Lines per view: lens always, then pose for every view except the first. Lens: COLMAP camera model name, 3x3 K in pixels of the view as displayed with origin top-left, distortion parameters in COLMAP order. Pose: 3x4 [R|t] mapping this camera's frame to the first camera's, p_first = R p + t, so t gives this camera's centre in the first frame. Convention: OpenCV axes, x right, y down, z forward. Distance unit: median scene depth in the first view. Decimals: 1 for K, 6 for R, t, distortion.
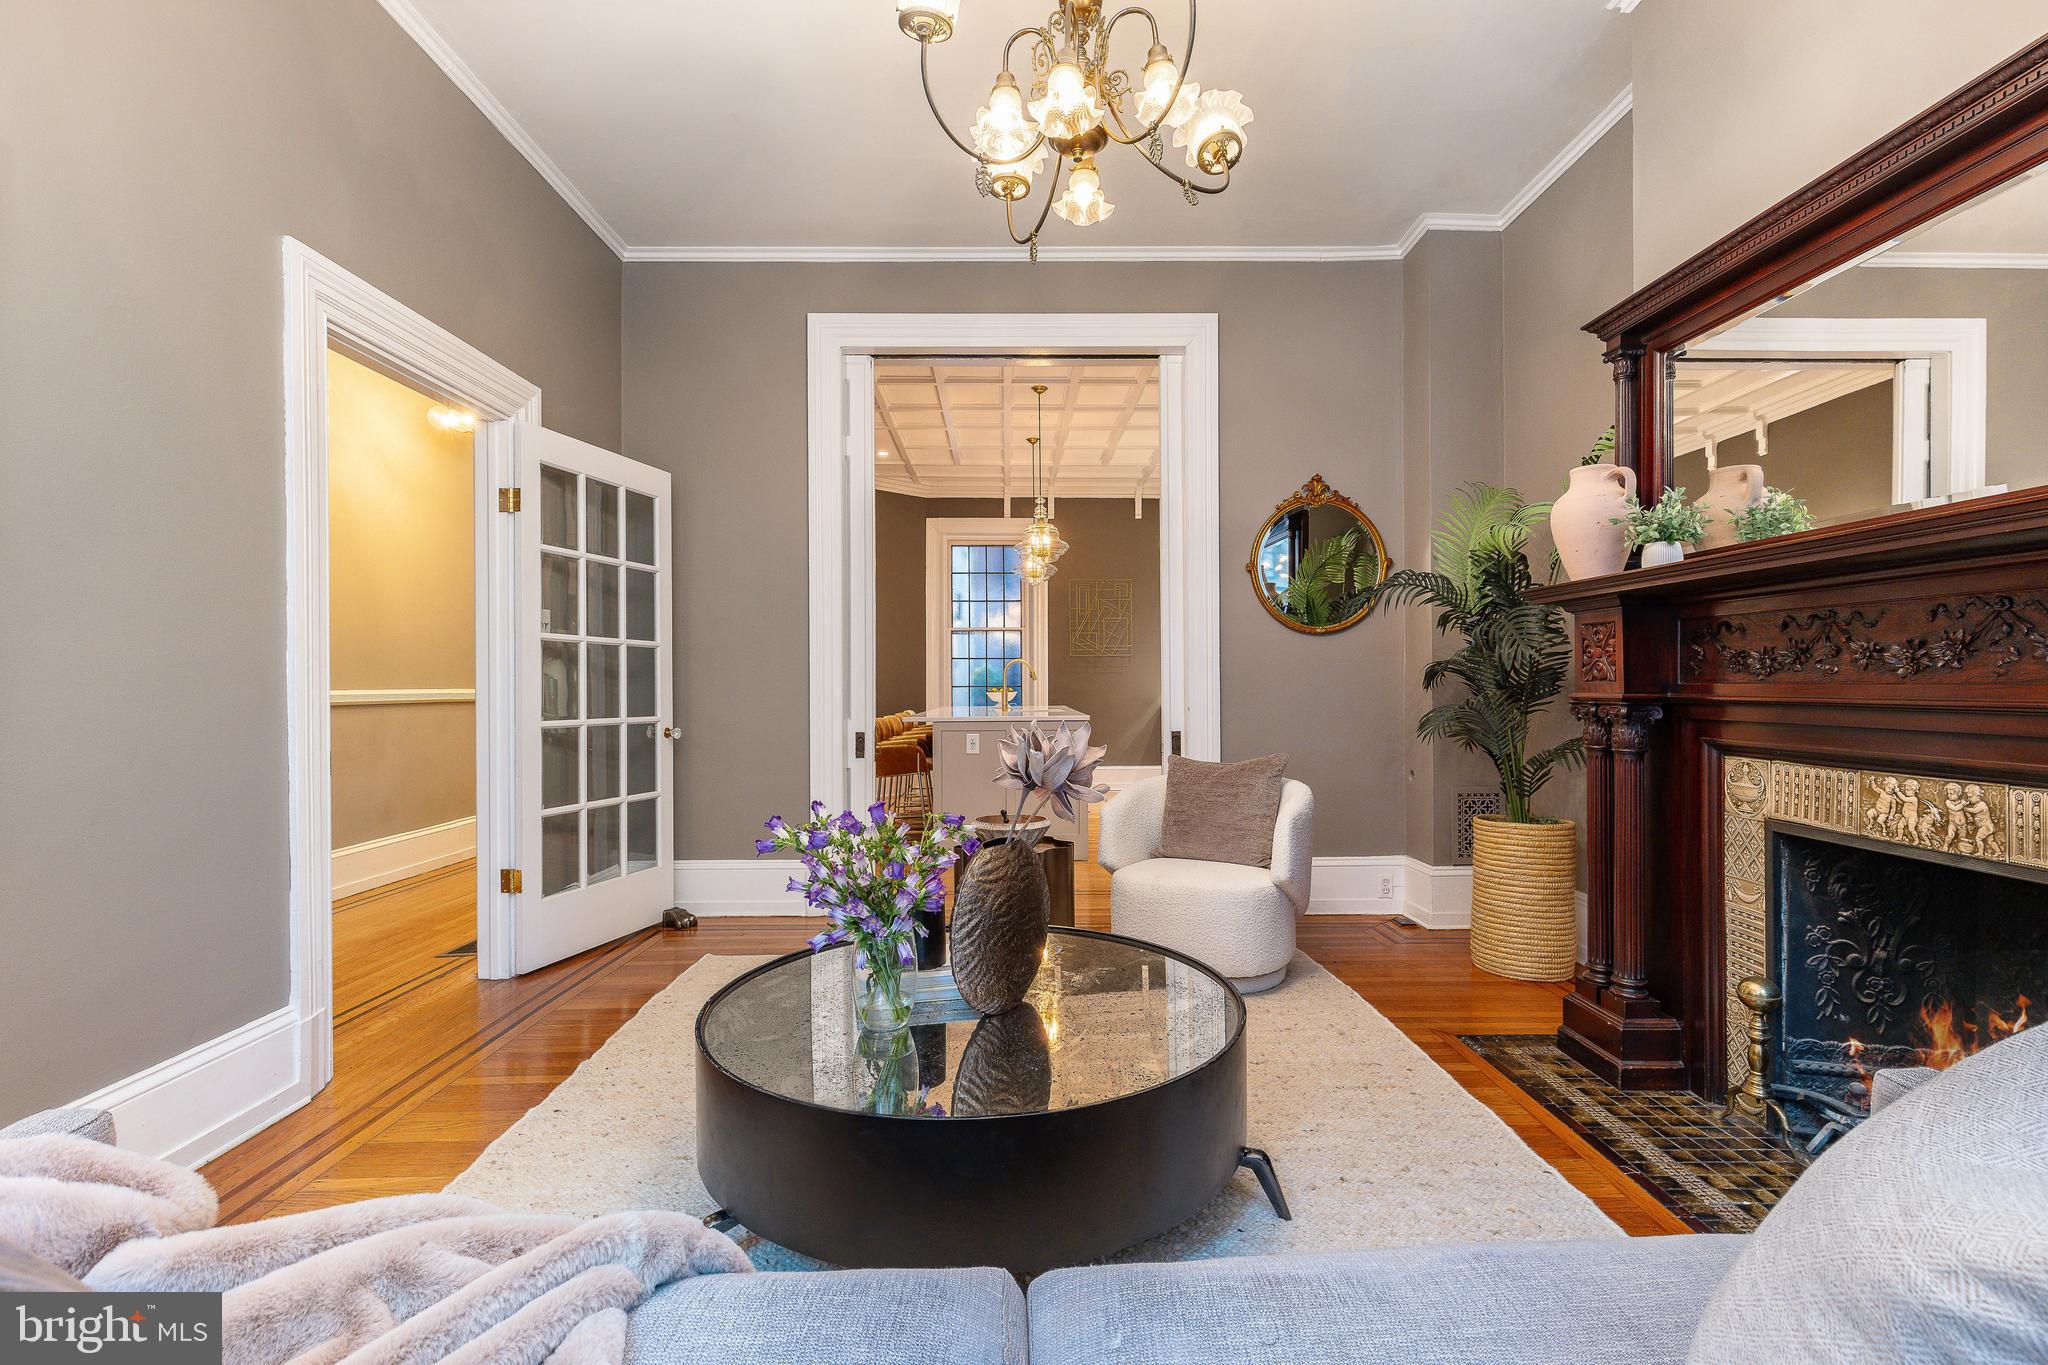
lens RADIAL K [[910.5, 0, 1026.9], [0, 910.5, 689.6], [0, 0, 1]] dist [0.004853, -0.001276]
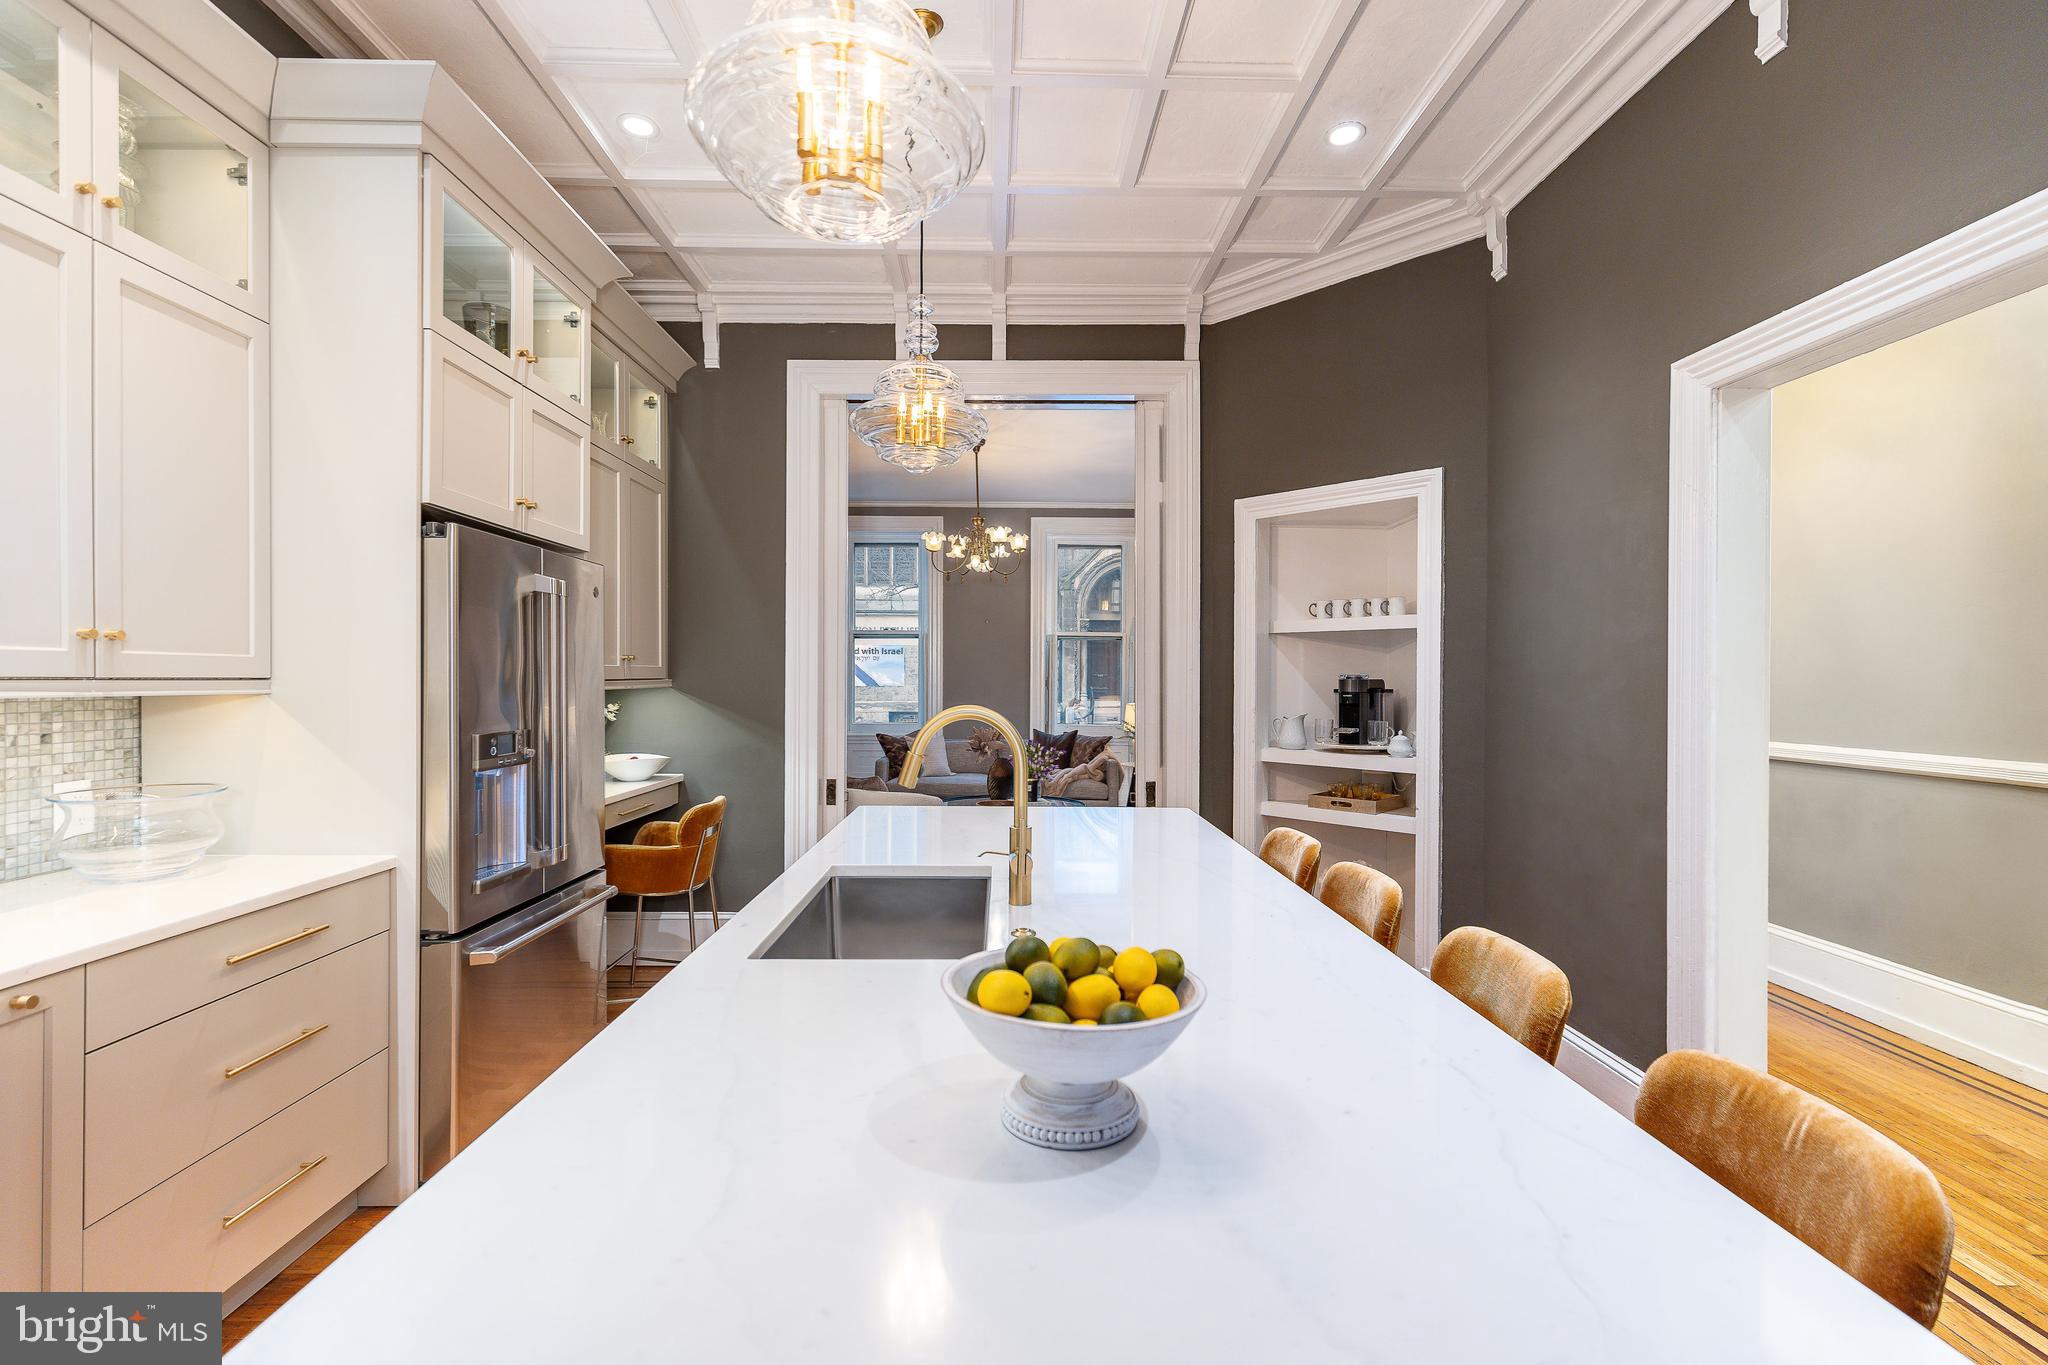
lens RADIAL K [[910.5, 0, 999.8], [0, 910.5, 681.6], [0, 0, 1]] dist [0.004853, -0.001276]
pose [[-0.999887, 0.006004, 0.013805, -0.074922], [0.006138, 0.999934, 0.009728, -0.161248], [-0.013745, 0.009811, -0.999857, 4.518232]]
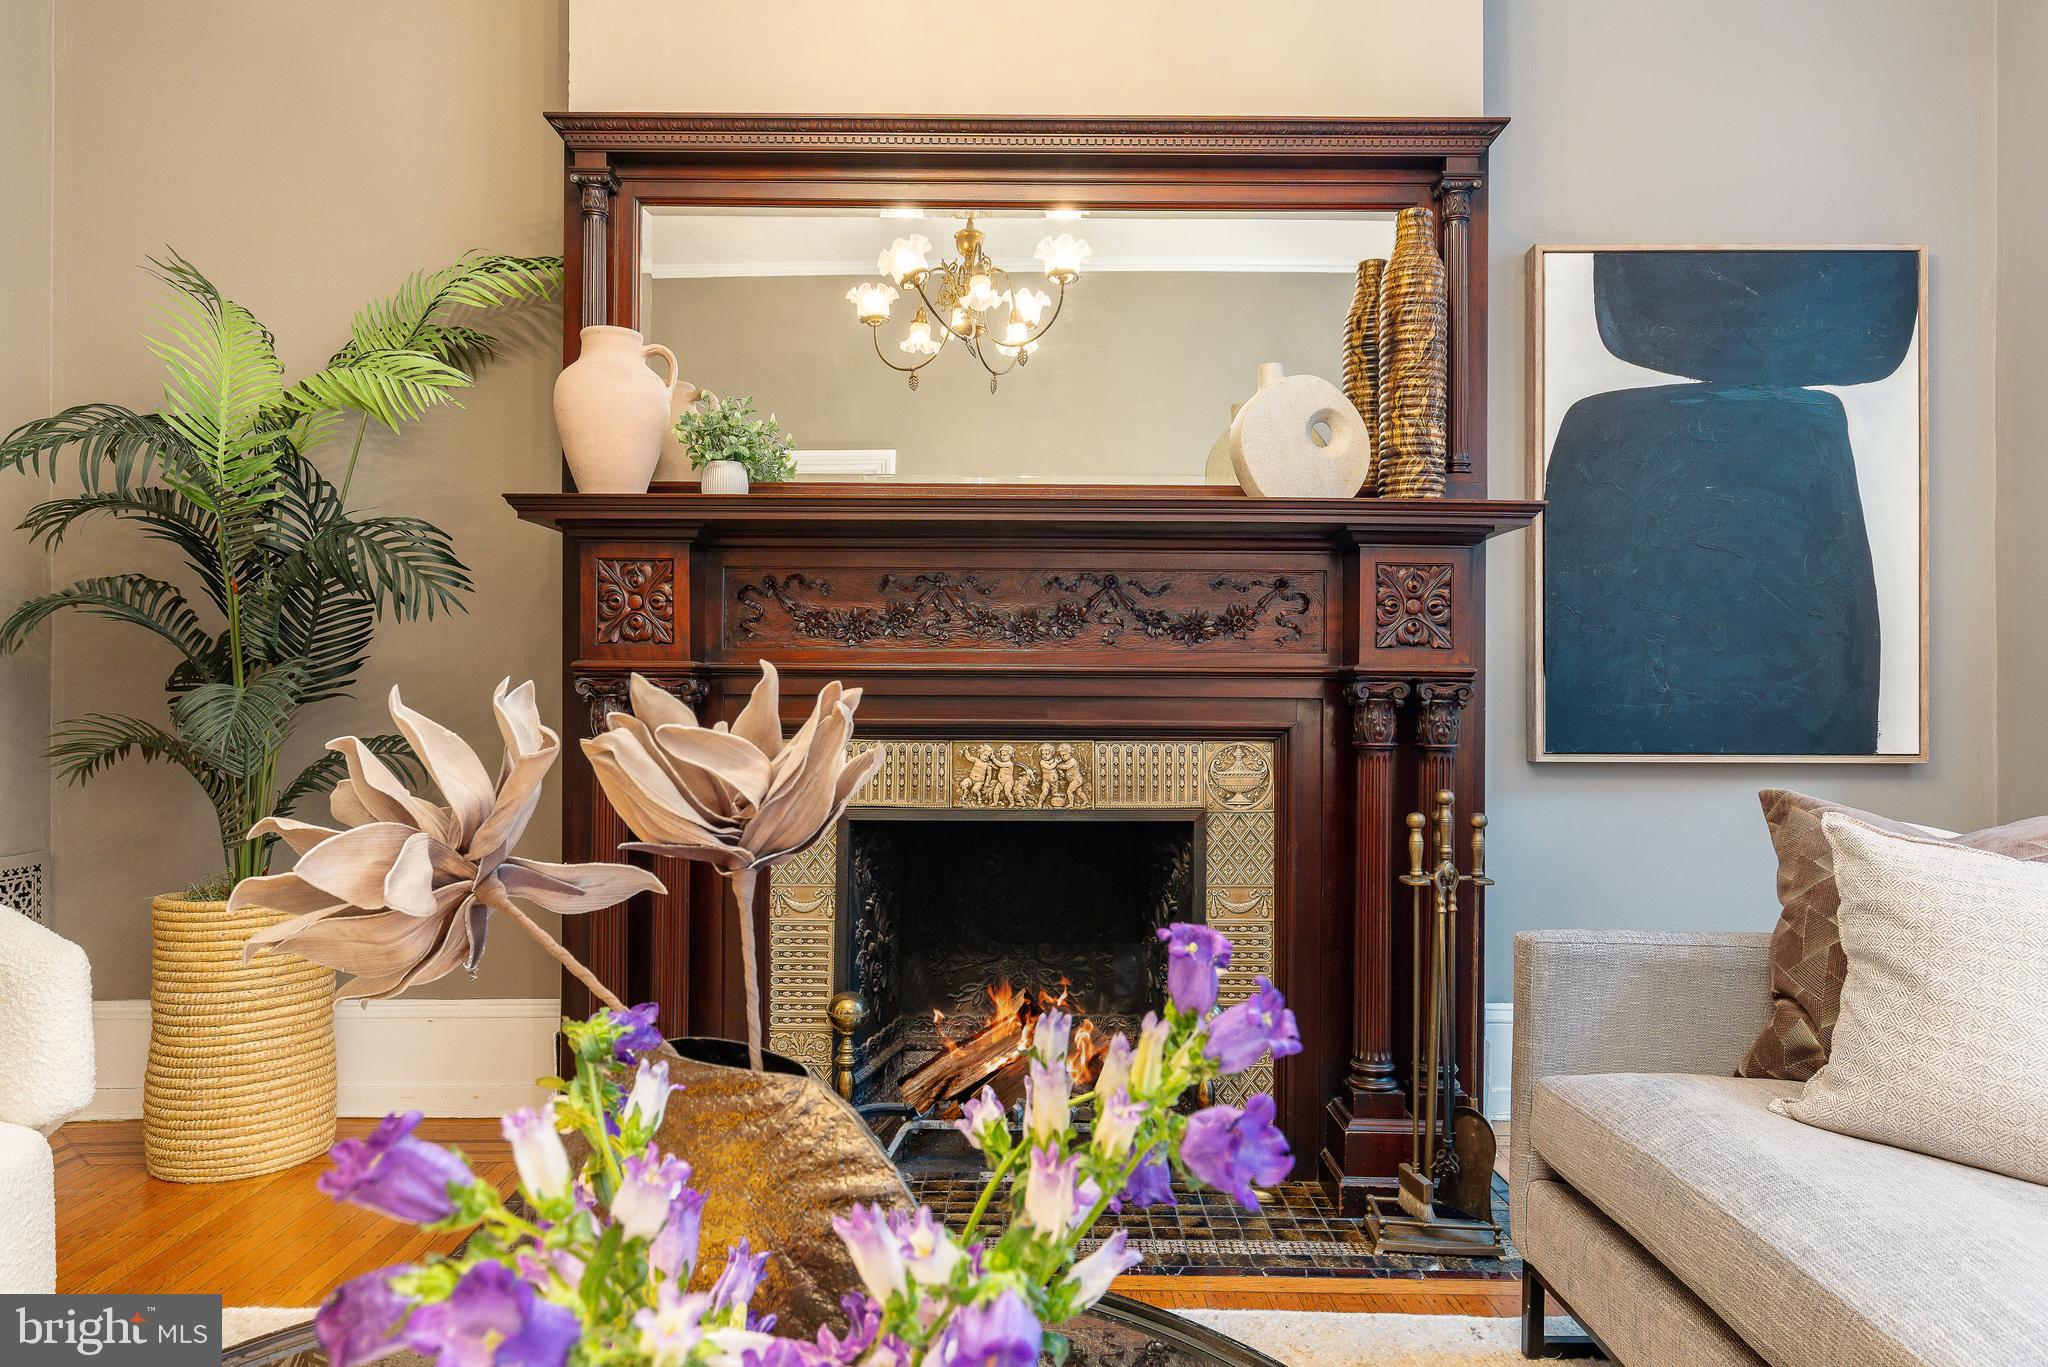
lens RADIAL K [[1329.2, 0, 1033.3], [0, 1329.2, 686.0], [0, 0, 1]] dist [0.004109, -0.000759]
pose [[0.003237, 0.023911, 0.999709, -0.485511], [0.001418, 0.999713, -0.023916, 0.062891], [-0.999994, 0.001495, 0.003202, 0.887225]]
